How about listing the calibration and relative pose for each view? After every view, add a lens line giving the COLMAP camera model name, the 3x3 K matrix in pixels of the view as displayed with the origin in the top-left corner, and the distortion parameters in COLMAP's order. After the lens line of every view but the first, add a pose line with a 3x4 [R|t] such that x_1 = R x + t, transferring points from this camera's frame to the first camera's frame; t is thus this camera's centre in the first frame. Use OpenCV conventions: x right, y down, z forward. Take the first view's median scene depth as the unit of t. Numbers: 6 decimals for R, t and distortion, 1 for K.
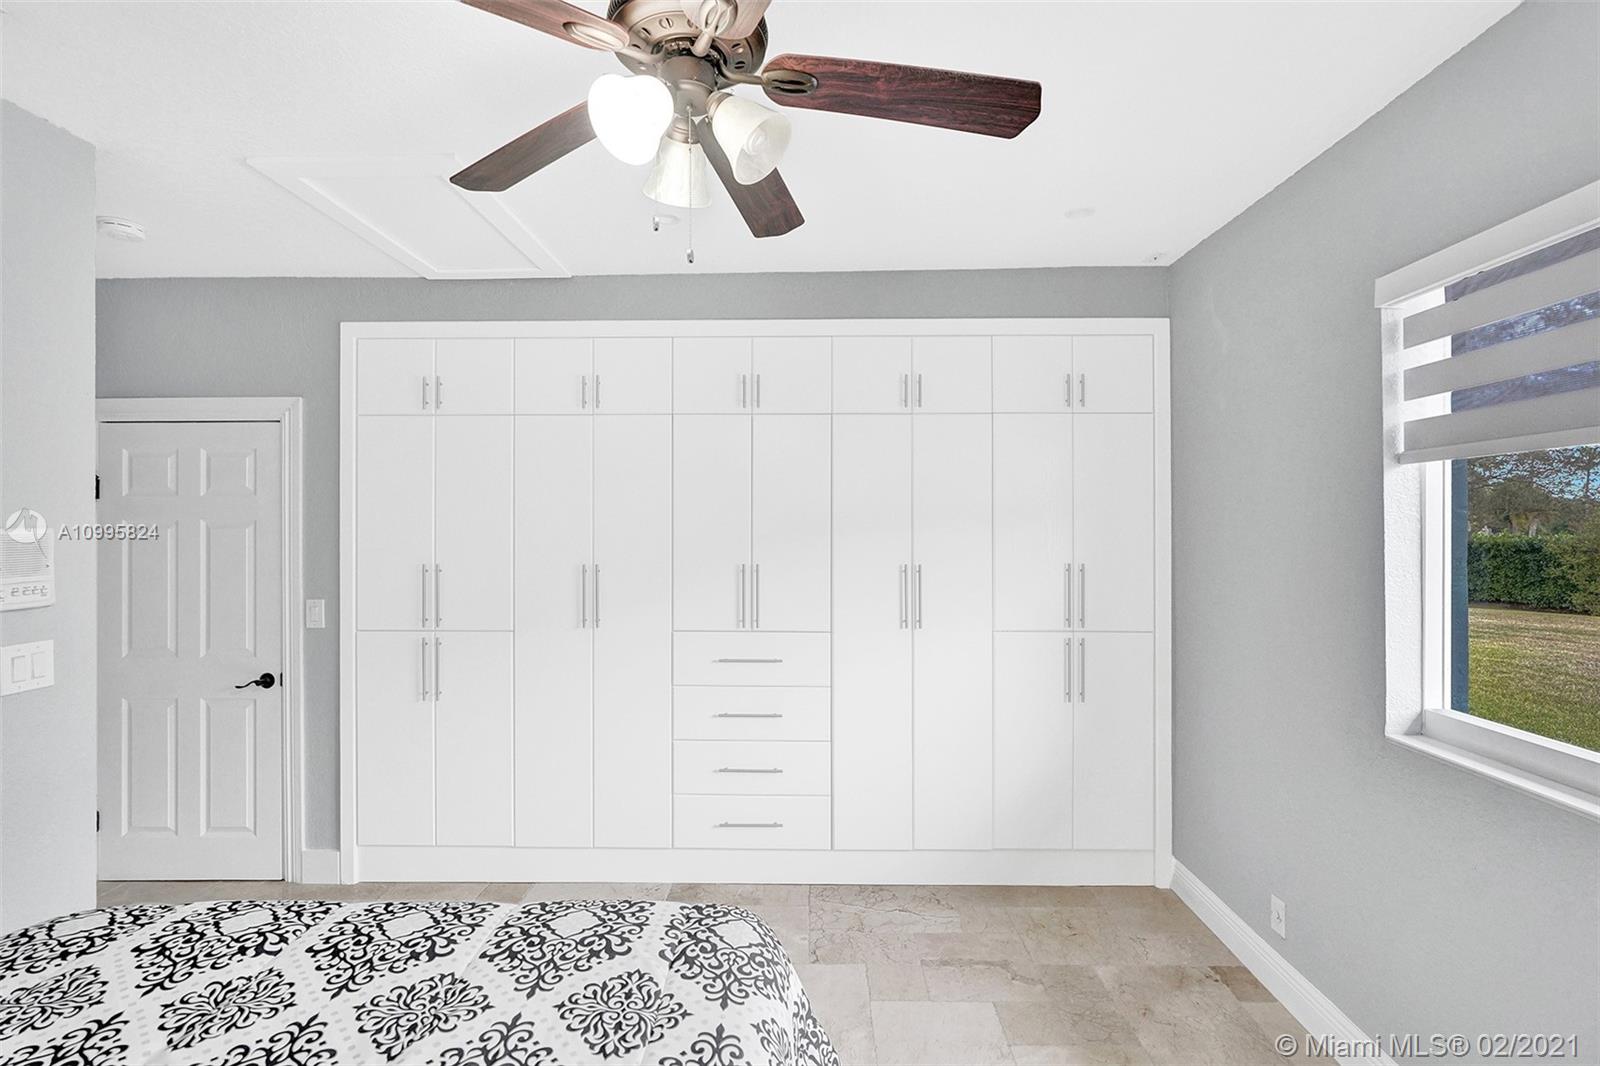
lens RADIAL K [[764.8, 0, 826.9], [0, 764.8, 530.7], [0, 0, 1]] dist [-0.014163, 0.005490]
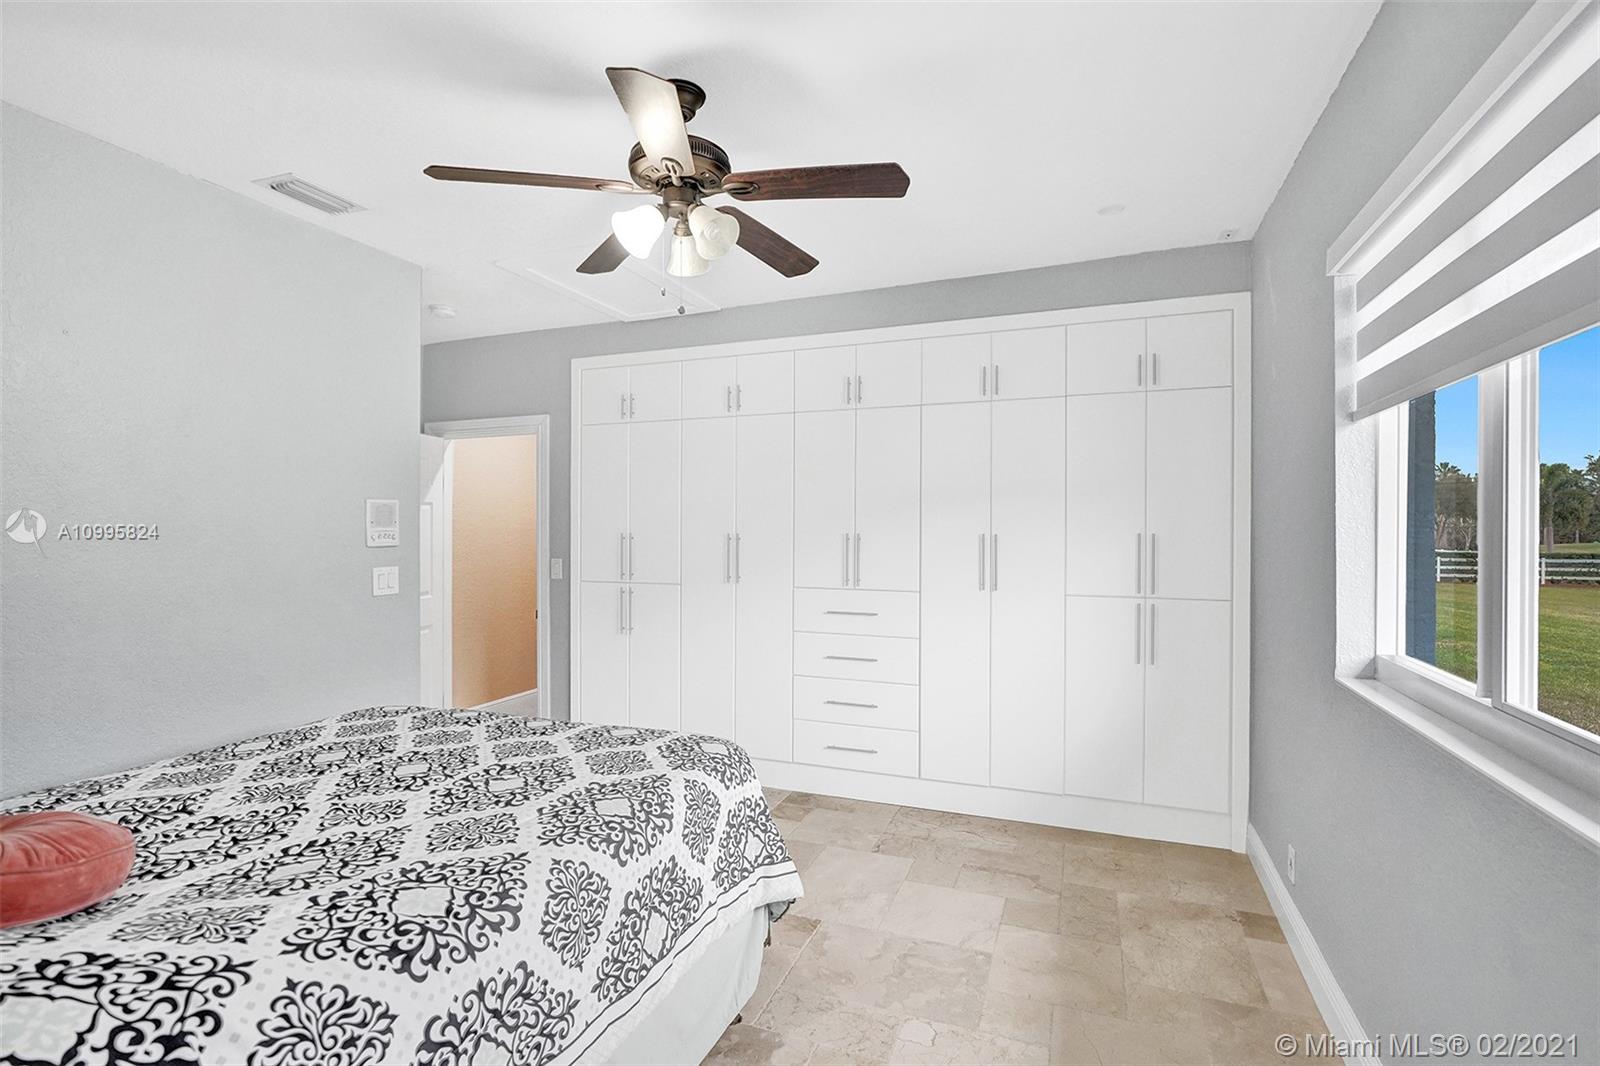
lens RADIAL K [[771.0, 0, 800.0], [0, 771.0, 533.0], [0, 0, 1]] dist [-0.014582, 0.000236]
pose [[0.933512, 0.001856, -0.358540, 0.265100], [-0.000756, 0.999995, 0.003208, 0.040324], [0.358544, -0.002724, 0.933509, -0.168952]]
